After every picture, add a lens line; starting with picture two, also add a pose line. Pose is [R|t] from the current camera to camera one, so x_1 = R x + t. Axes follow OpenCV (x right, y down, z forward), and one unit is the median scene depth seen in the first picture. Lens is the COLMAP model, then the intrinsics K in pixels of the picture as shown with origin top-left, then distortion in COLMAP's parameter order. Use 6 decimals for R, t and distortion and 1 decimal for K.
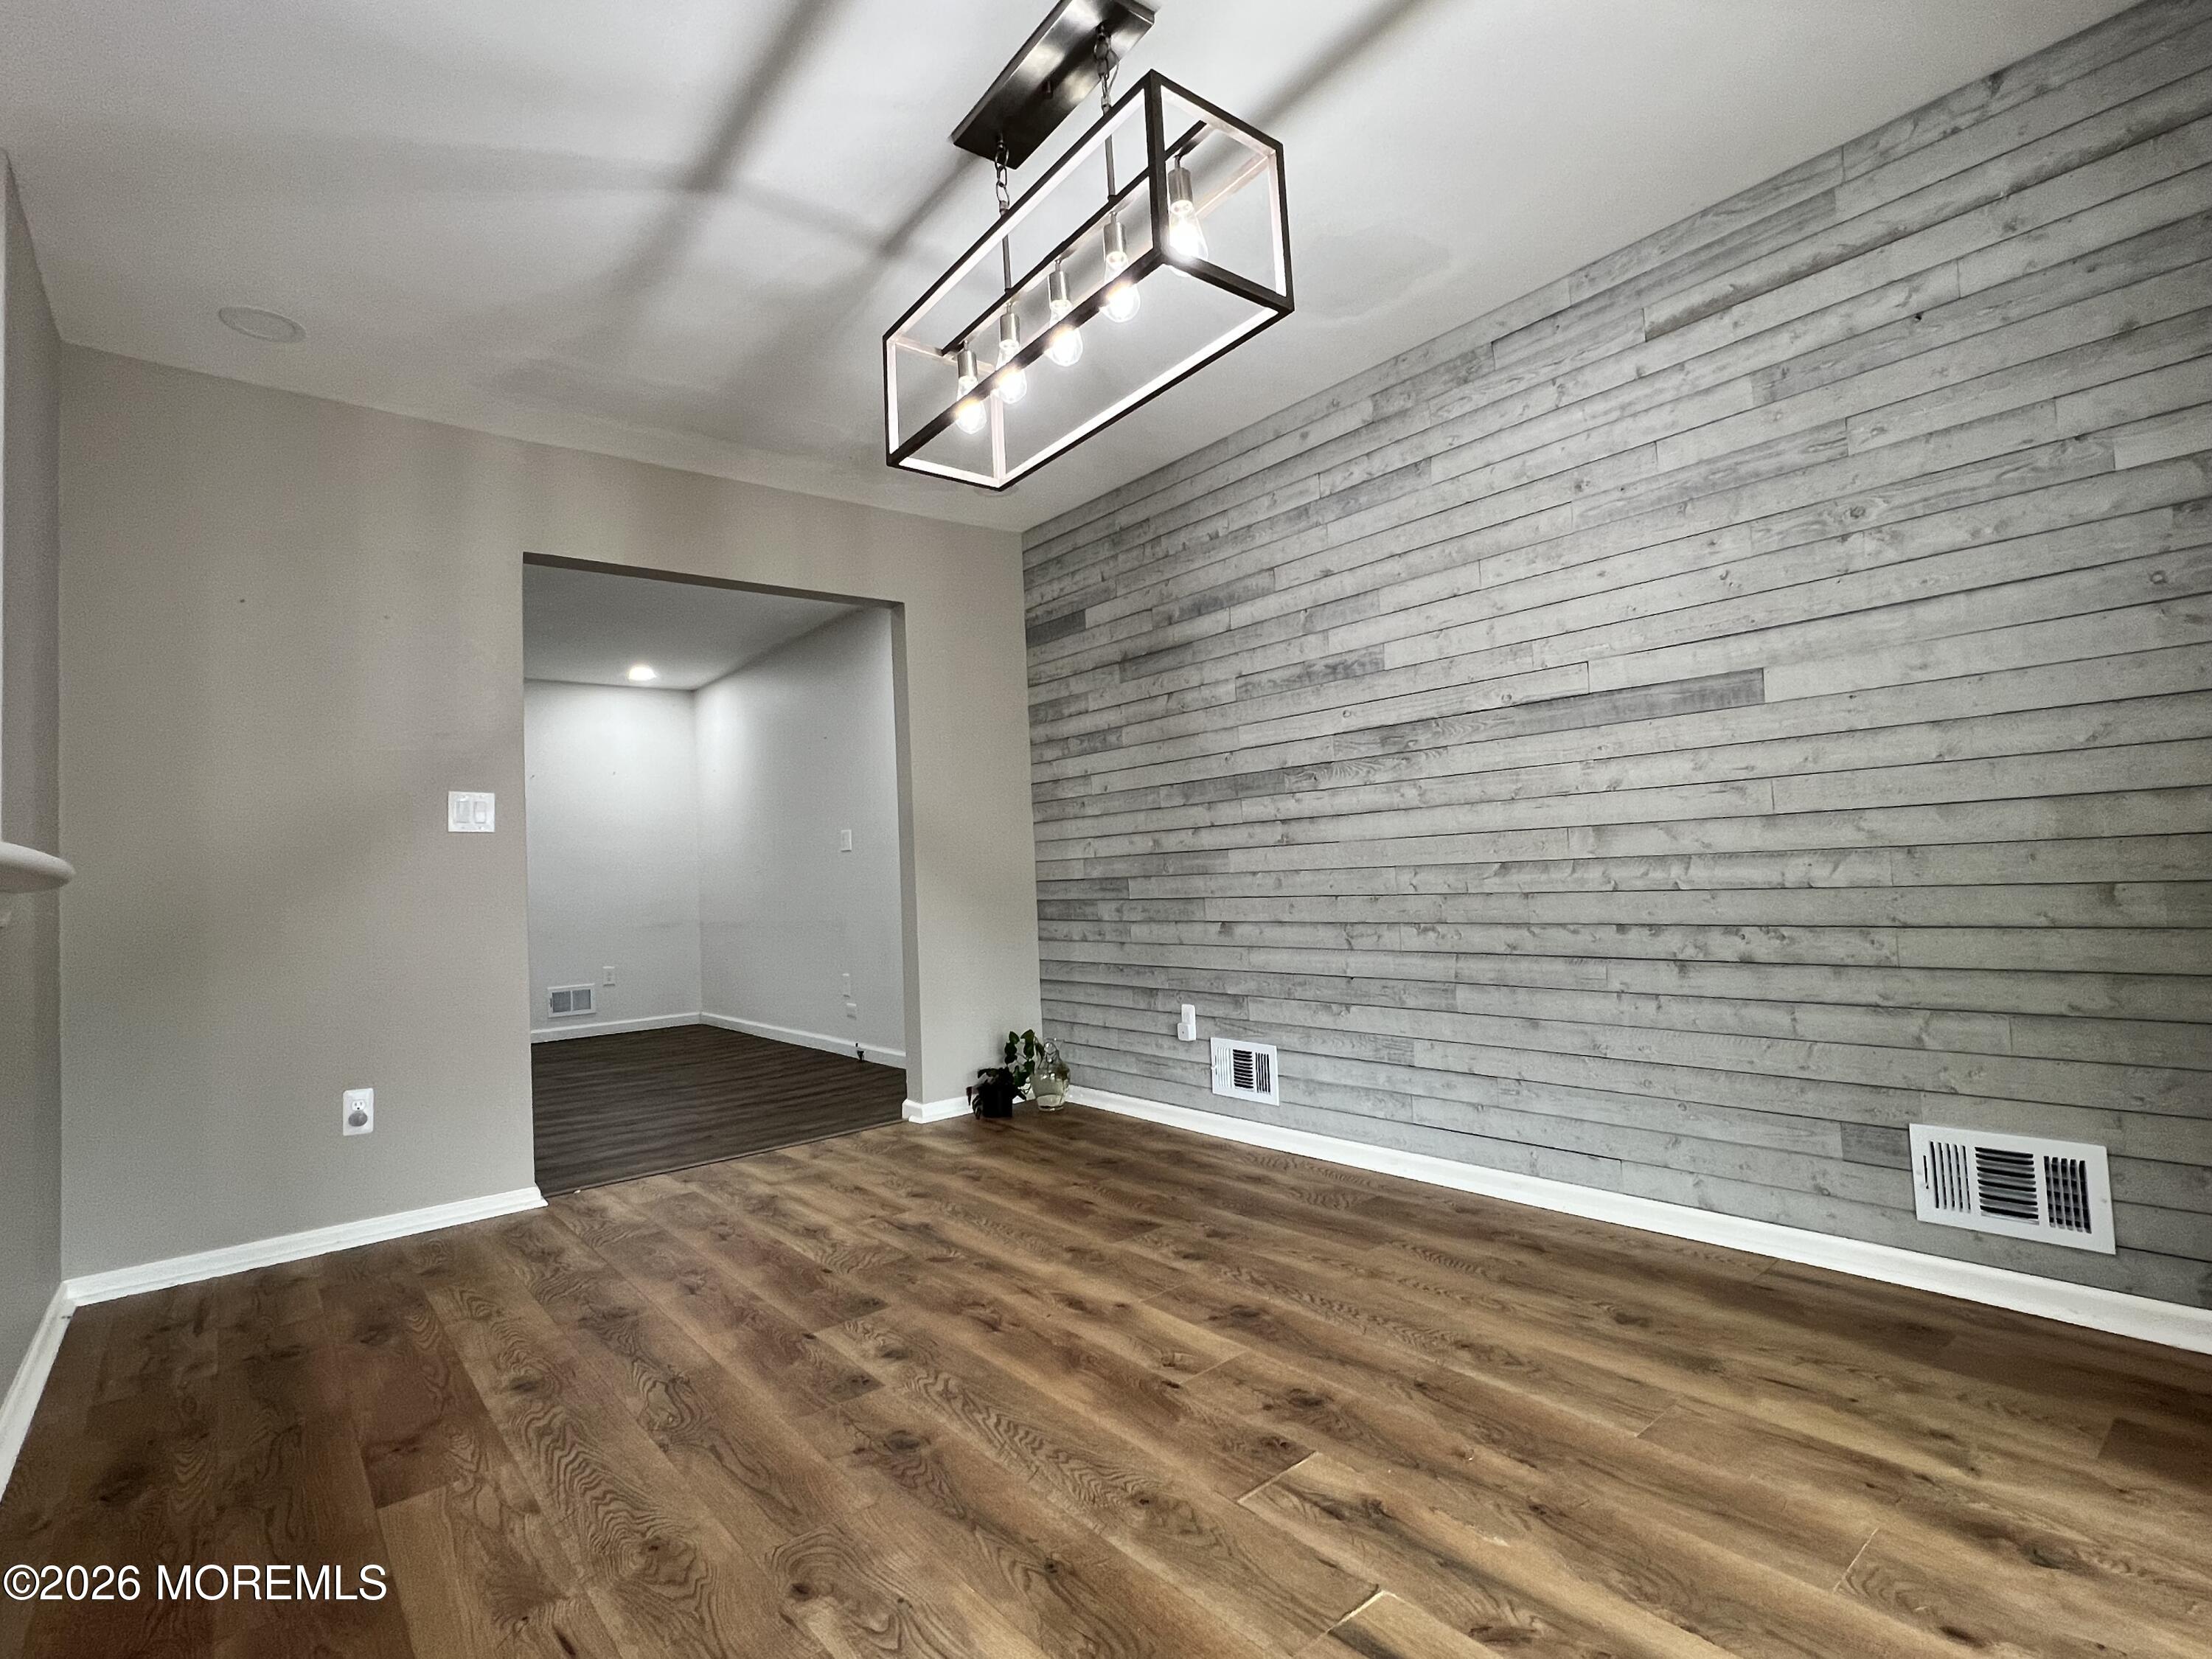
lens RADIAL K [[1058.5, 0, 1100.9], [0, 1058.5, 832.5], [0, 0, 1]] dist [-0.000633, -0.000260]
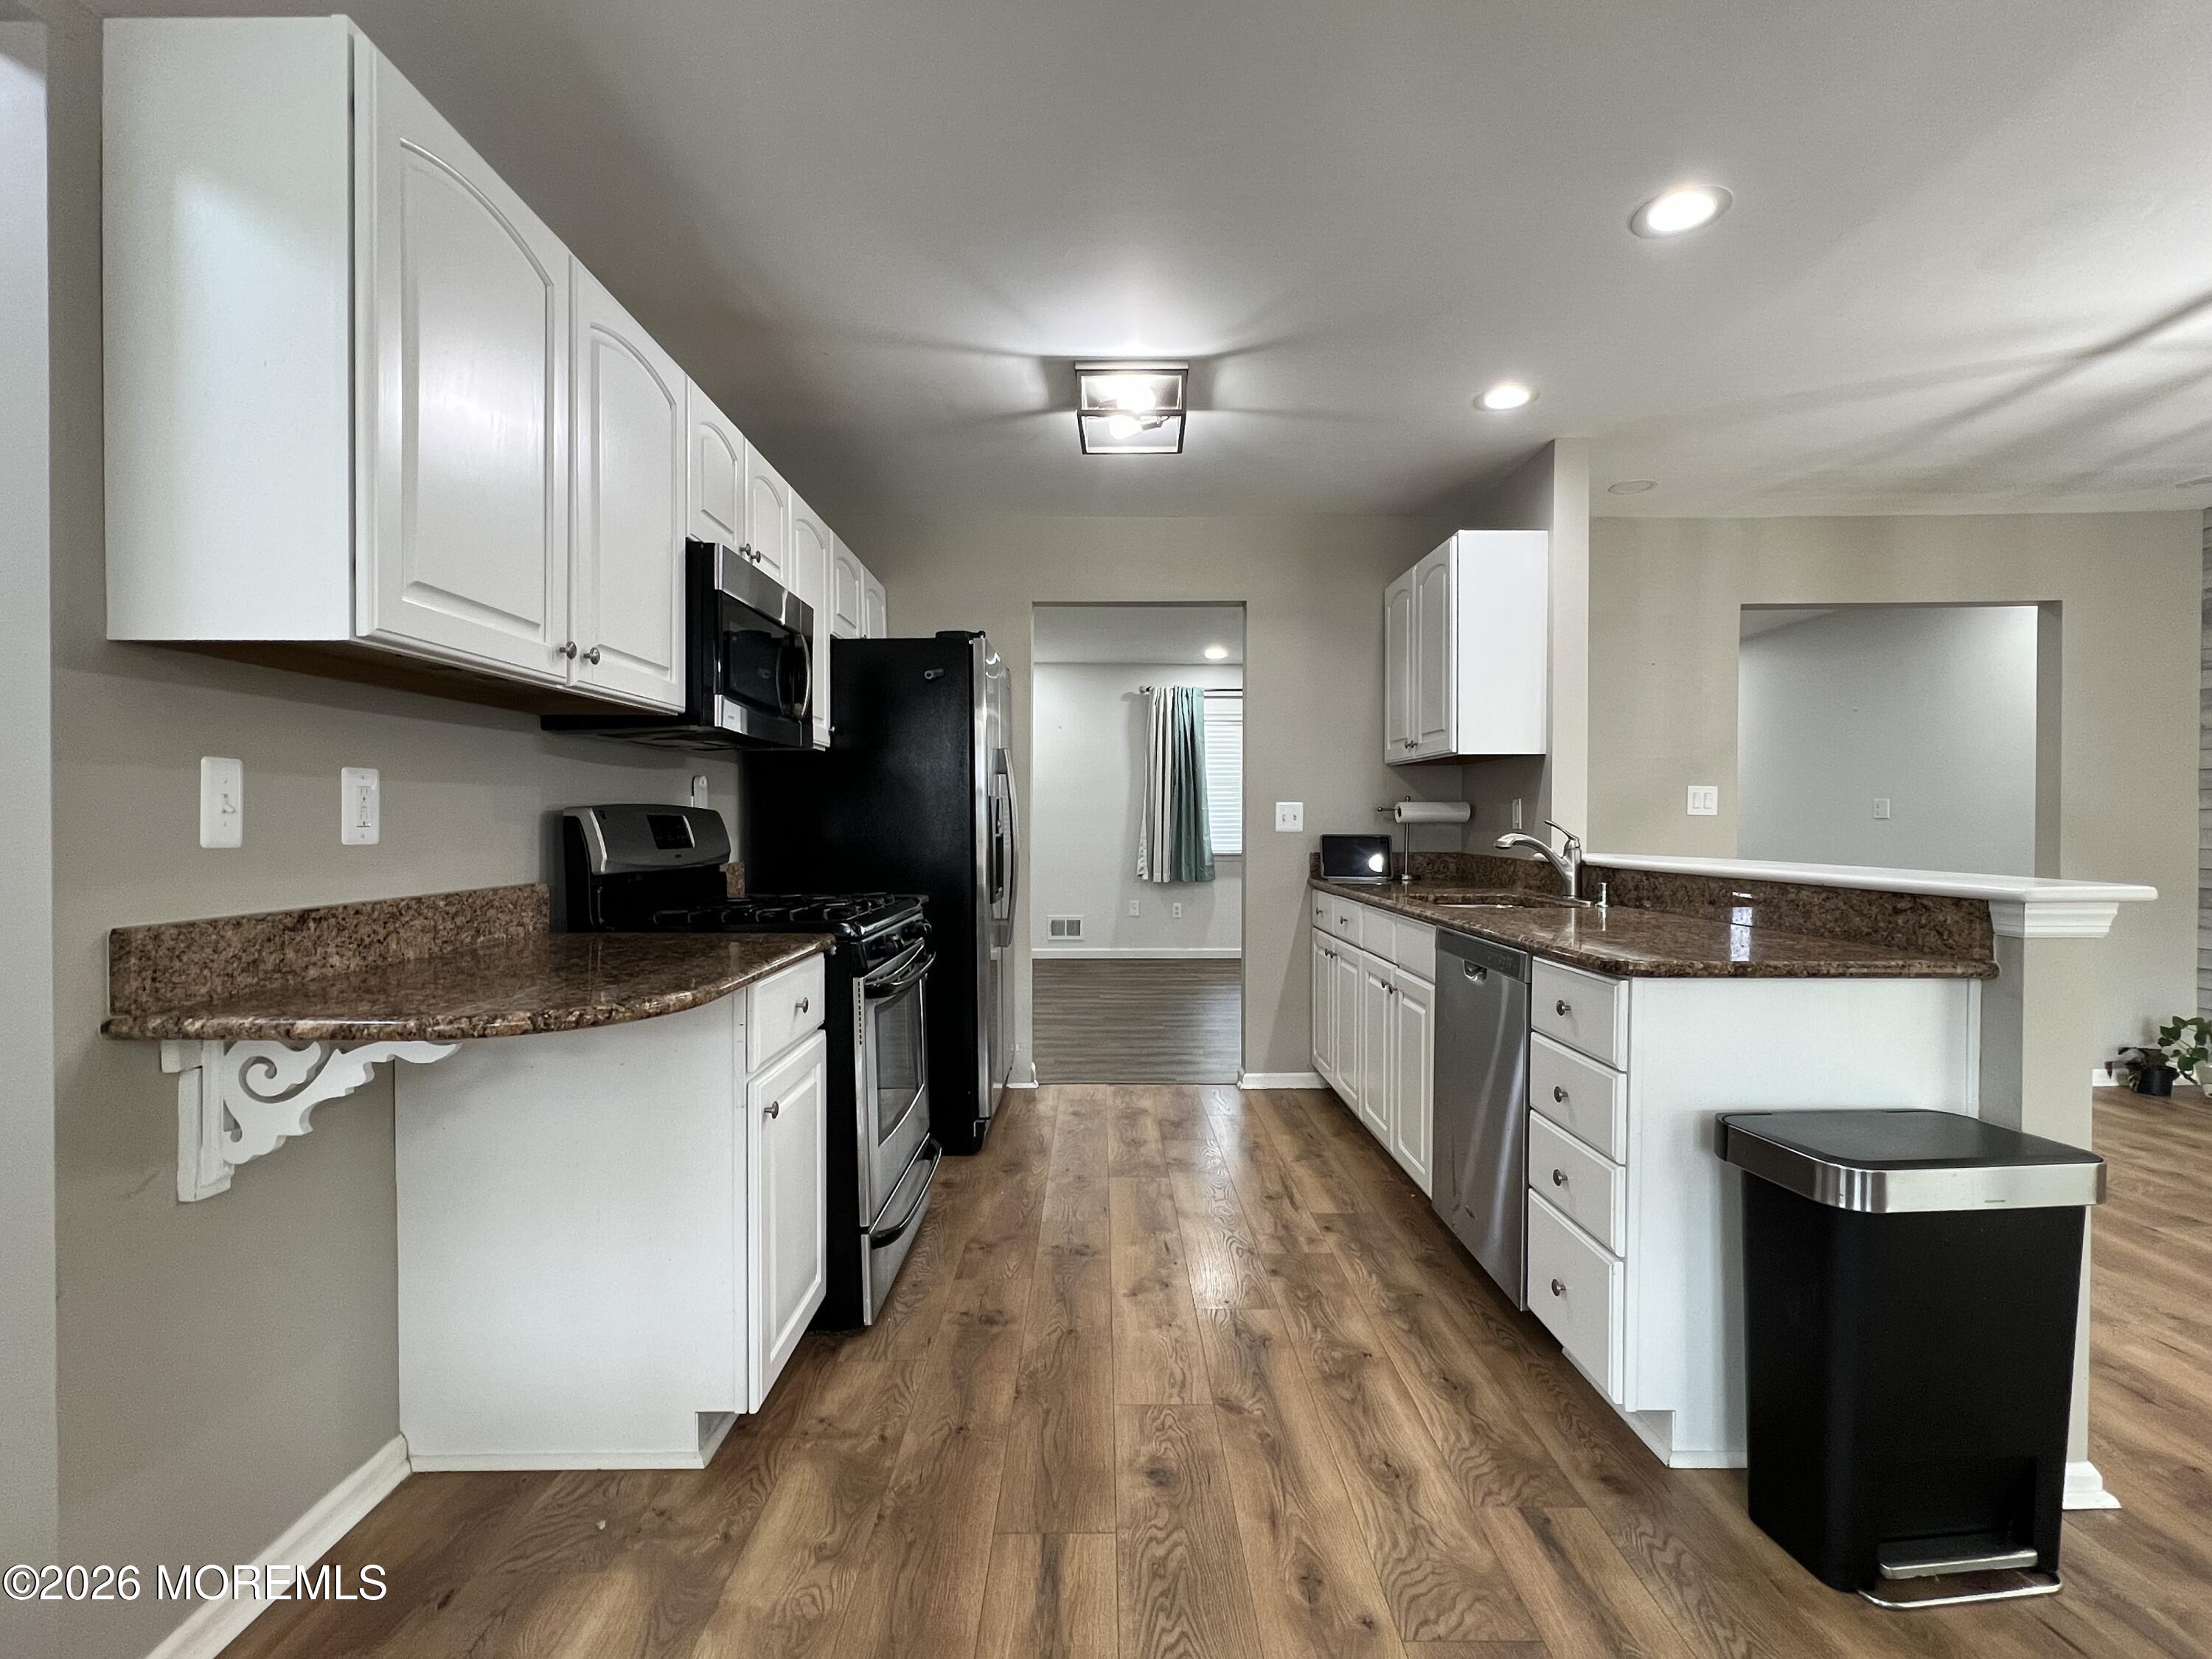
lens RADIAL K [[1043.6, 0, 1102.1], [0, 1043.6, 831.7], [0, 0, 1]] dist [-0.001849, -0.000181]
pose [[0.770666, 0.050797, -0.635212, -0.360866], [-0.007752, 0.997491, 0.070363, -0.074877], [0.637192, -0.049303, 0.769126, -0.606330]]
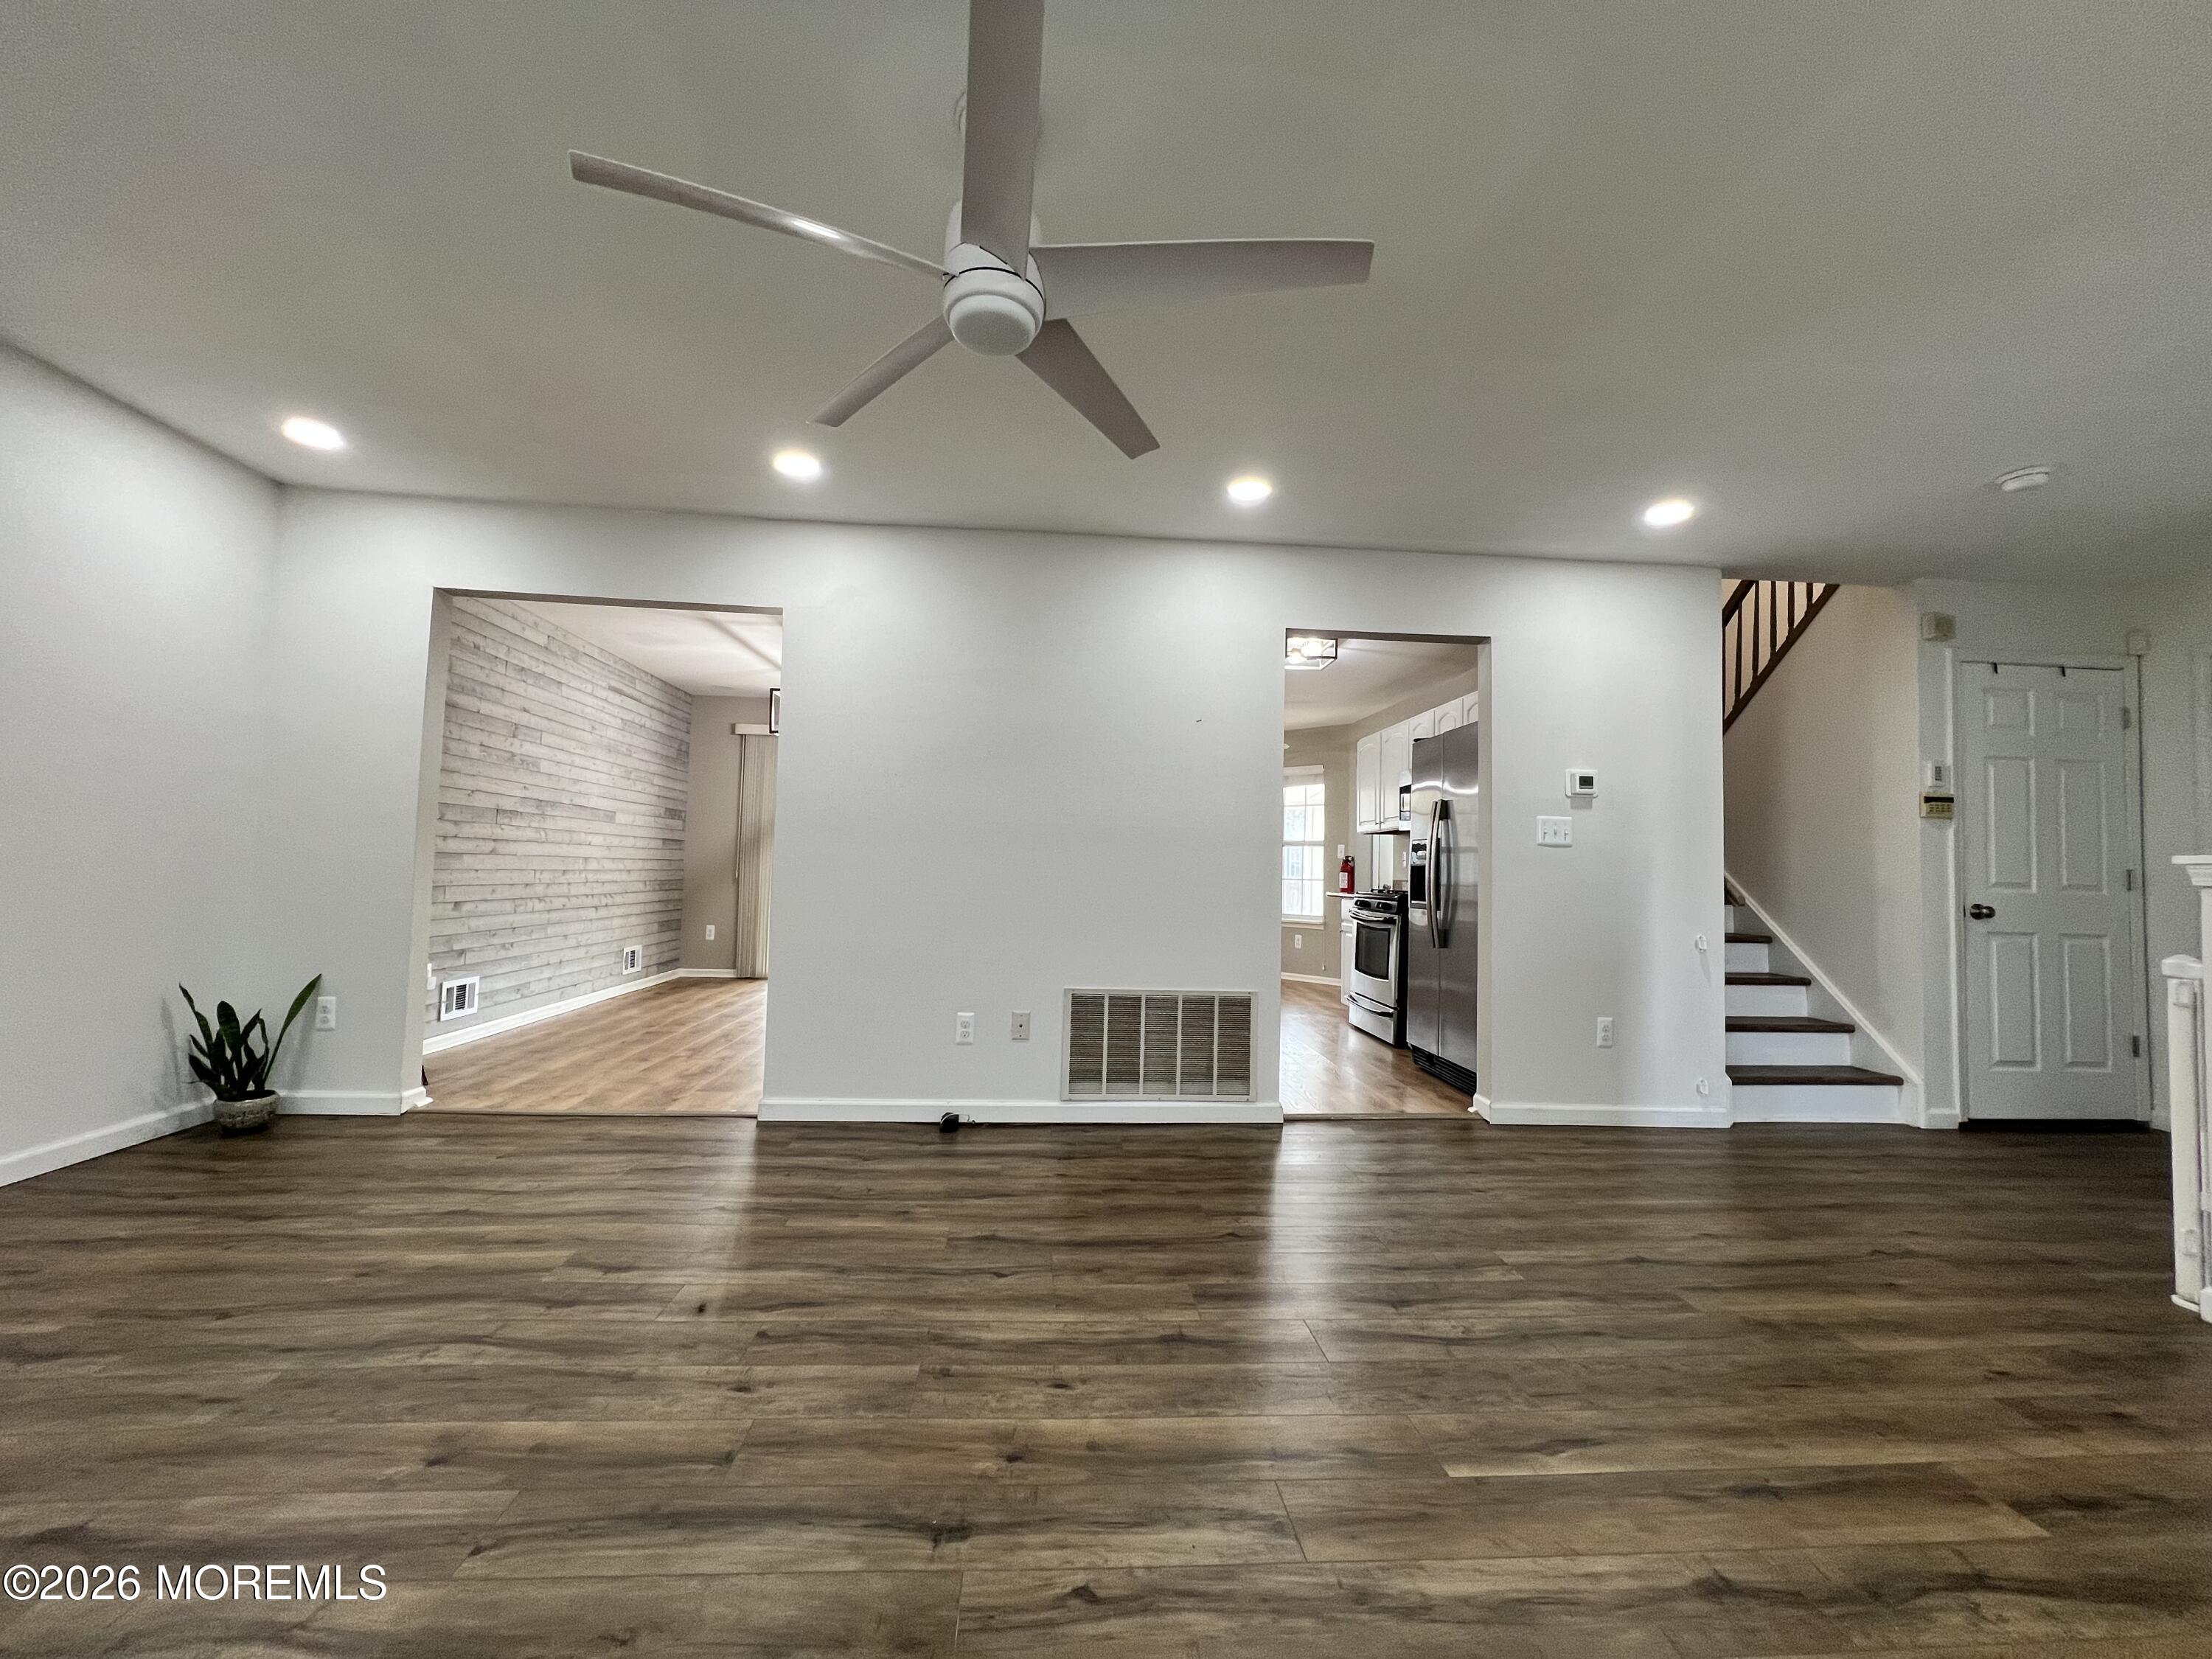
lens RADIAL K [[884.3, 0, 1102.2], [0, 884.3, 827.9], [0, 0, 1]] dist [0.001140, -0.000066]
pose [[-0.816771, 0.052144, 0.574600, -1.689774], [-0.012940, 0.994002, -0.108597, 0.130809], [-0.576816, -0.096134, -0.811197, 1.875274]]
